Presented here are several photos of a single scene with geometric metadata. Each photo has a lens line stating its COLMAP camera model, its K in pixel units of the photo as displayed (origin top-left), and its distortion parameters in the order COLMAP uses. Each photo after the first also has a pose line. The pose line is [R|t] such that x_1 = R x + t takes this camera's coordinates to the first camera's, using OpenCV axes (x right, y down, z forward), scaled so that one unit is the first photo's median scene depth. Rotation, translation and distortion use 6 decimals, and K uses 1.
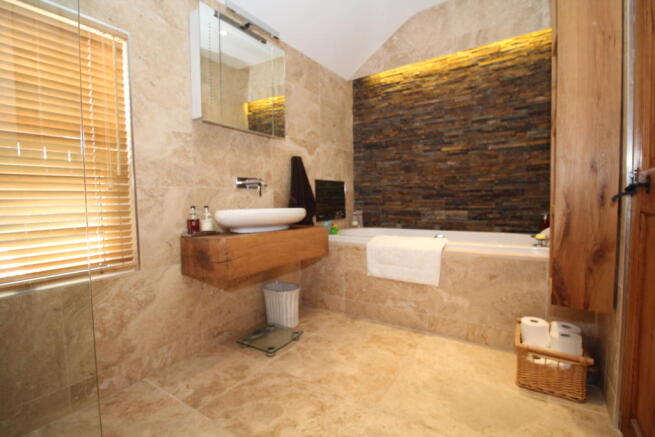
lens RADIAL K [[305.1, 0, 329.0], [0, 305.1, 216.0], [0, 0, 1]] dist [-0.016483, -0.001182]
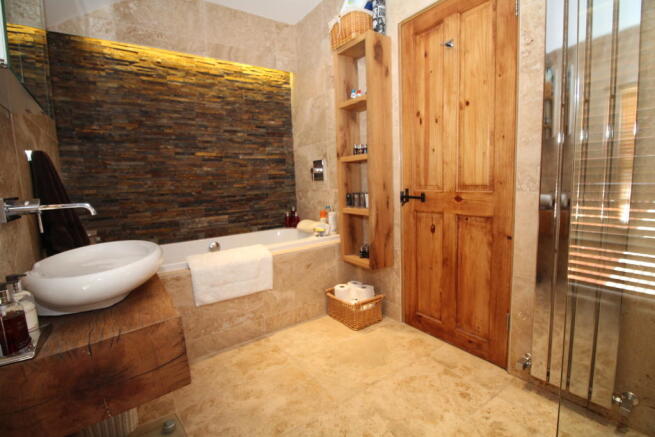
lens RADIAL K [[305.1, 0, 329.0], [0, 305.1, 216.0], [0, 0, 1]] dist [-0.016483, -0.001182]
pose [[0.356623, -0.105081, 0.928320, -0.403579], [0.082861, 0.993296, 0.080604, -0.071385], [-0.930566, 0.048176, 0.362940, 0.292016]]
